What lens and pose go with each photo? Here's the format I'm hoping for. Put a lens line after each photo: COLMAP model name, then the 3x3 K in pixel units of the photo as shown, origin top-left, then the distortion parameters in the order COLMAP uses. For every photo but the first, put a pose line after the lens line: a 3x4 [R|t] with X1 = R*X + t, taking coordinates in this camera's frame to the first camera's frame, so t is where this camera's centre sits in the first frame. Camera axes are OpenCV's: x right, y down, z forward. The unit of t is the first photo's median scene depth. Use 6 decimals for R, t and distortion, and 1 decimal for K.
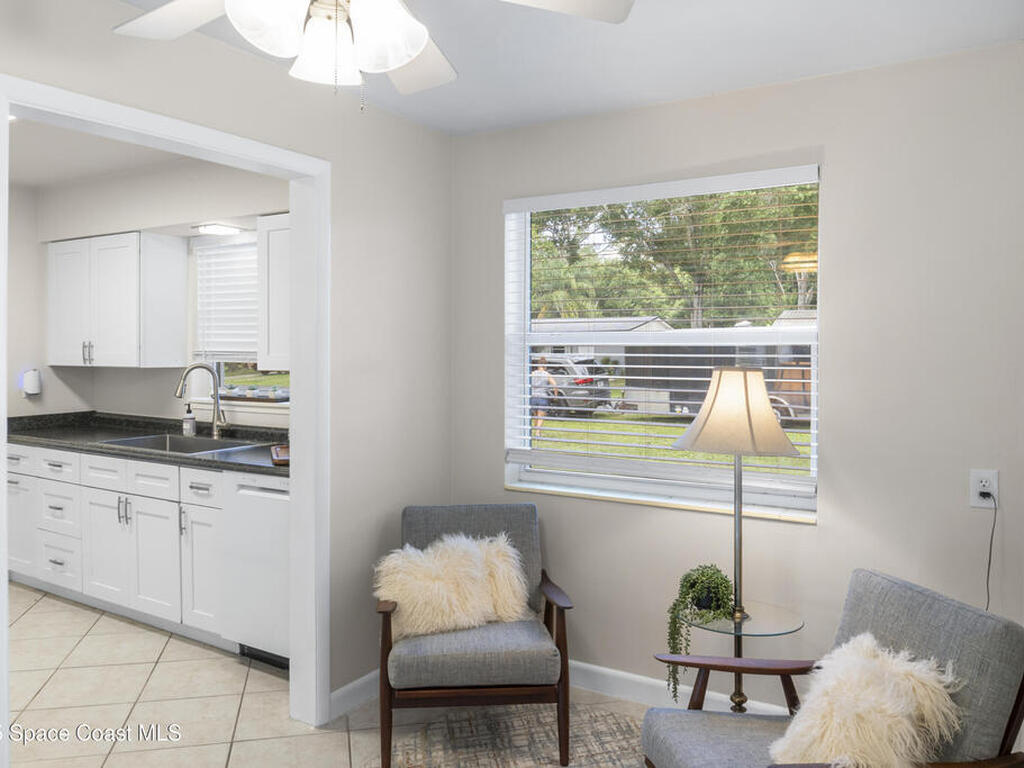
lens RADIAL K [[781.1, 0, 514.1], [0, 781.1, 379.3], [0, 0, 1]] dist [-0.038533, 0.018505]
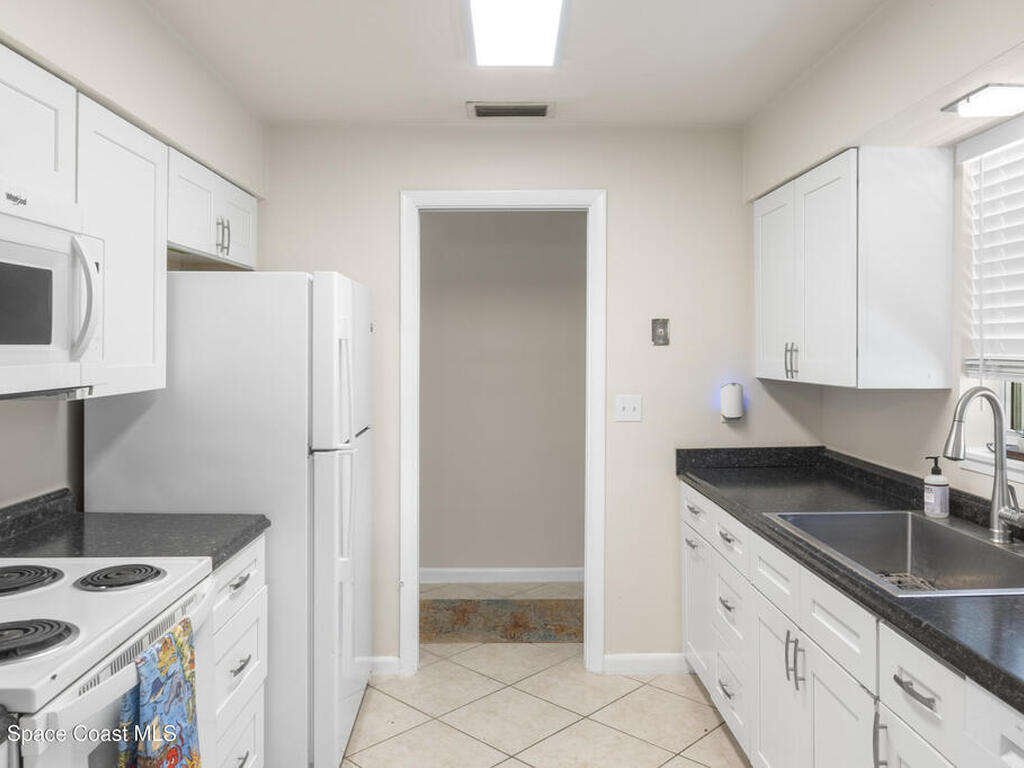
lens RADIAL K [[781.1, 0, 524.6], [0, 781.1, 344.1], [0, 0, 1]] dist [-0.038533, 0.018505]
pose [[0.547950, -0.009536, -0.836456, -0.135158], [-0.034699, 0.998815, -0.034118, -0.017892], [0.835791, 0.047719, 0.546970, 0.458981]]
